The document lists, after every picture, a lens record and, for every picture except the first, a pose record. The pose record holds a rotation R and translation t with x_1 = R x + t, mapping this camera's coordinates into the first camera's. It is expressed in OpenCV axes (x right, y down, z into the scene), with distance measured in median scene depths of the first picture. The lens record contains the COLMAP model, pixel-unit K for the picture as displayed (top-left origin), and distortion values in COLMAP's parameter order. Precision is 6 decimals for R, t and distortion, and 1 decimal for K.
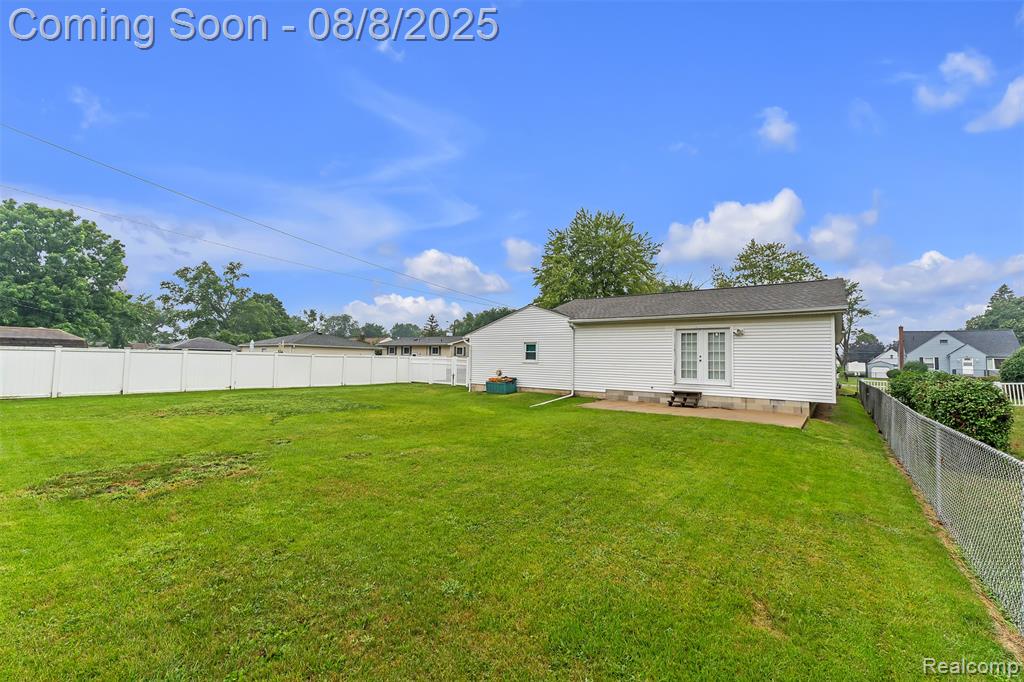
lens RADIAL K [[432.2, 0, 512.0], [0, 432.2, 341.0], [0, 0, 1]] dist [0.001053, -0.000292]
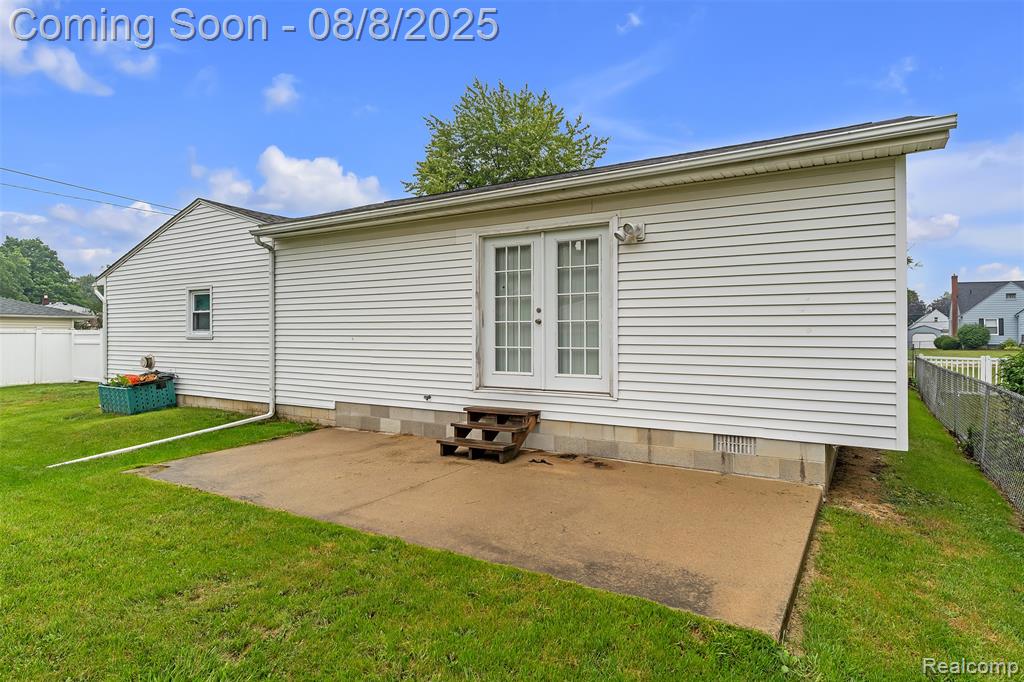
lens RADIAL K [[602.5, 0, 482.9], [0, 602.5, 335.9], [0, 0, 1]] dist [-0.014650, -0.000208]
pose [[0.997042, -0.019726, 0.074283, 0.322917], [0.016156, 0.998700, 0.048351, 0.029183], [-0.075140, -0.047008, 0.996064, 0.465980]]
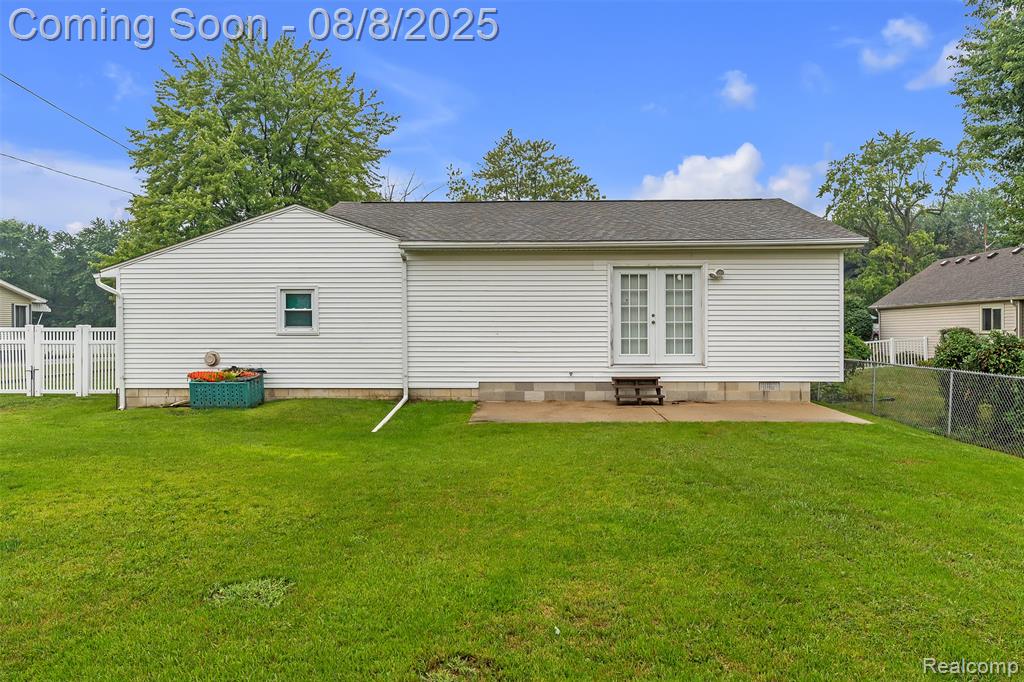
lens RADIAL K [[744.1, 0, 542.9], [0, 744.1, 340.1], [0, 0, 1]] dist [-0.004449, 0.000799]
pose [[0.809120, -0.032588, 0.586739, -0.244410], [-0.008042, 0.997754, 0.066506, 0.003470], [-0.587588, -0.058530, 0.807041, 0.259525]]
